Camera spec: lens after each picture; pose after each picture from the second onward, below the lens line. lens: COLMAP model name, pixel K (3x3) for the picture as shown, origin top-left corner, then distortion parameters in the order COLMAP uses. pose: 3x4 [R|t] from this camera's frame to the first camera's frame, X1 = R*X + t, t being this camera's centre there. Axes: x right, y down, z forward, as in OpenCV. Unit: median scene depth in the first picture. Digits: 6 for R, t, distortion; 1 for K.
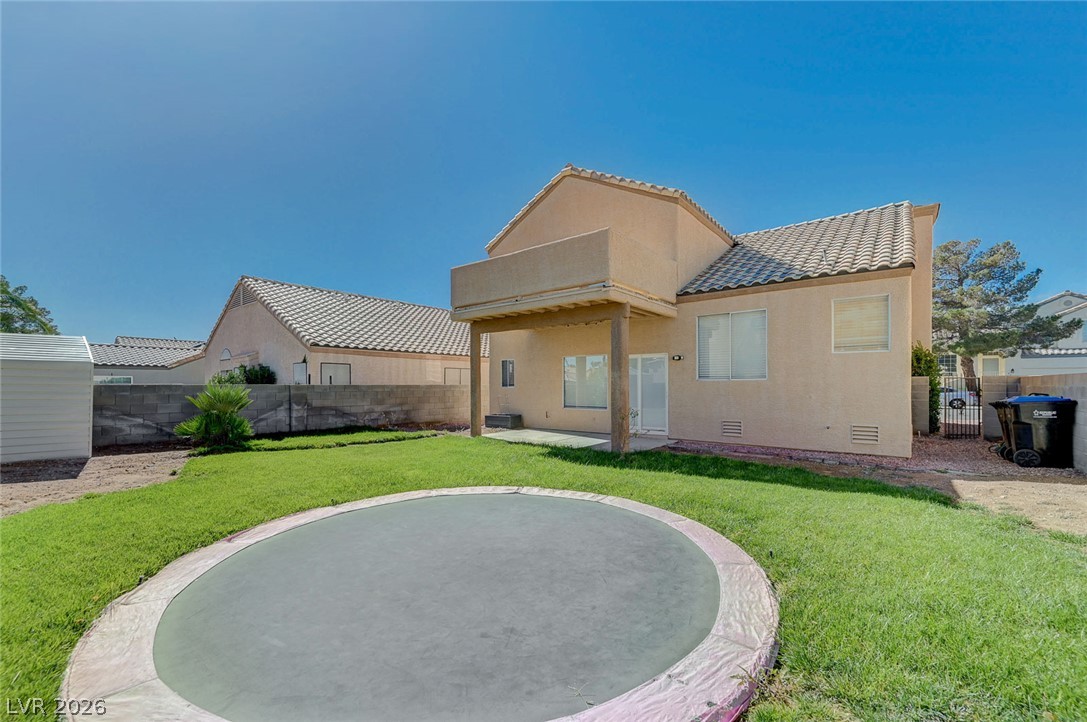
lens RADIAL K [[437.0, 0, 547.0], [0, 437.0, 378.7], [0, 0, 1]] dist [-0.001308, -0.000346]
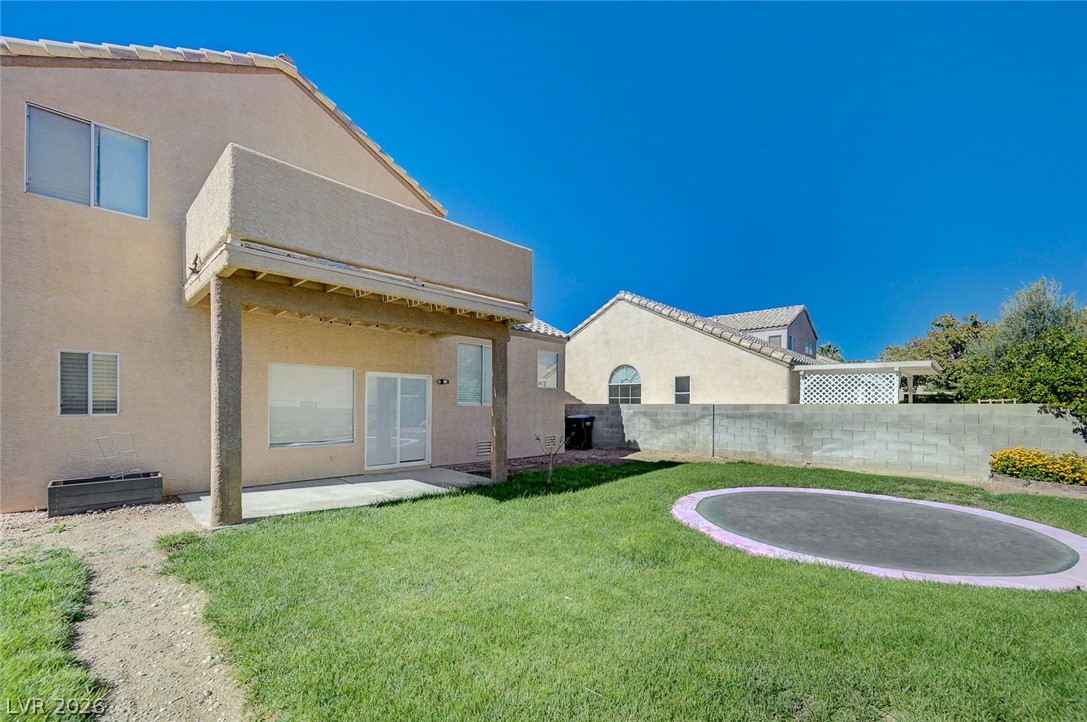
lens RADIAL K [[441.5, 0, 544.6], [0, 441.5, 406.4], [0, 0, 1]] dist [-0.002932, -0.000304]
pose [[0.100604, -0.000132, 0.994927, -0.584406], [-0.020723, 0.999783, 0.002229, 0.000809], [-0.994711, -0.020842, 0.100579, 0.603524]]
